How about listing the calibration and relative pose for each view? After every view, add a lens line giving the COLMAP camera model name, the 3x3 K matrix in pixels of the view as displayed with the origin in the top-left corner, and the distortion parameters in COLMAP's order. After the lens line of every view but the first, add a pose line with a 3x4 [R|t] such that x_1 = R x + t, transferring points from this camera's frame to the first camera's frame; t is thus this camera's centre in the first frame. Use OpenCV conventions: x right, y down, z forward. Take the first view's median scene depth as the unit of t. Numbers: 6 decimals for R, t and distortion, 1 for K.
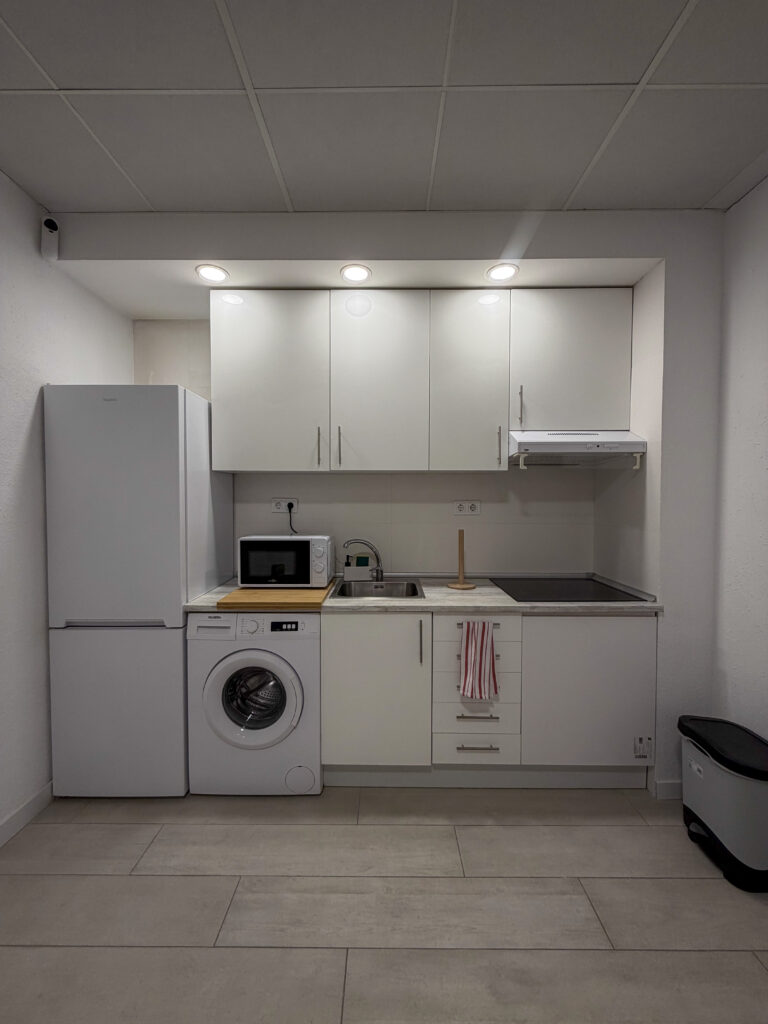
lens RADIAL K [[409.4, 0, 388.1], [0, 409.4, 510.8], [0, 0, 1]] dist [0.002859, -0.000906]
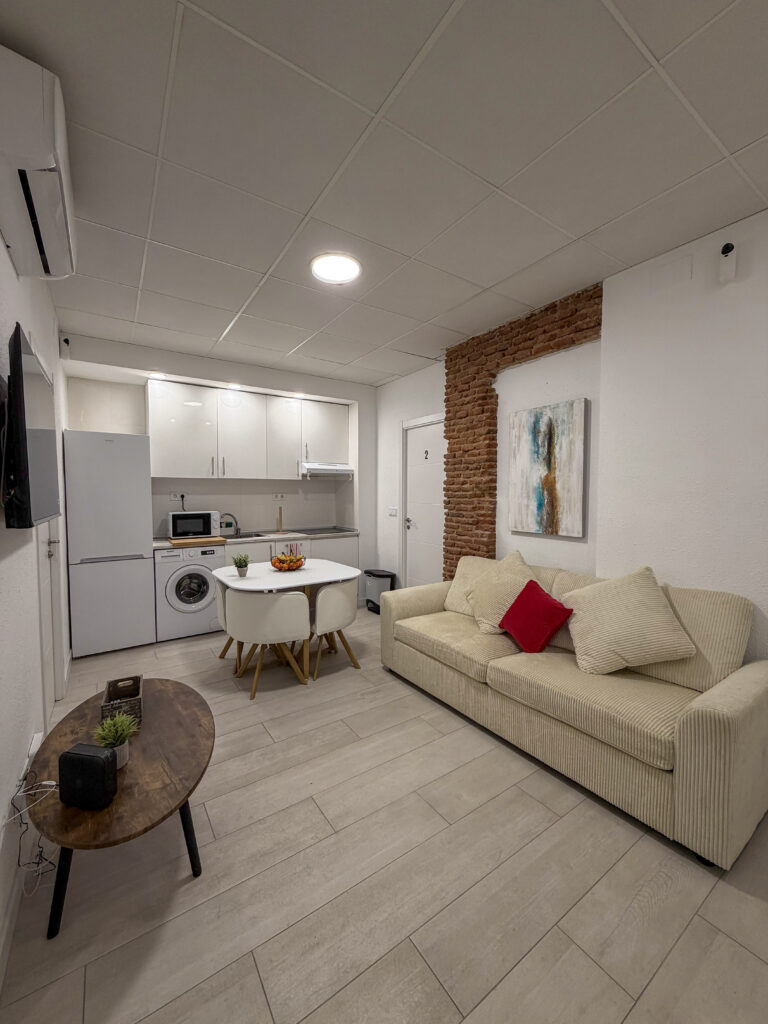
lens RADIAL K [[409.4, 0, 382.8], [0, 409.4, 511.1], [0, 0, 1]] dist [0.002859, -0.000906]
pose [[0.823346, -0.028205, 0.566839, -0.636374], [0.018251, 0.999564, 0.023228, 0.030940], [-0.567247, -0.008779, 0.823501, -1.139986]]
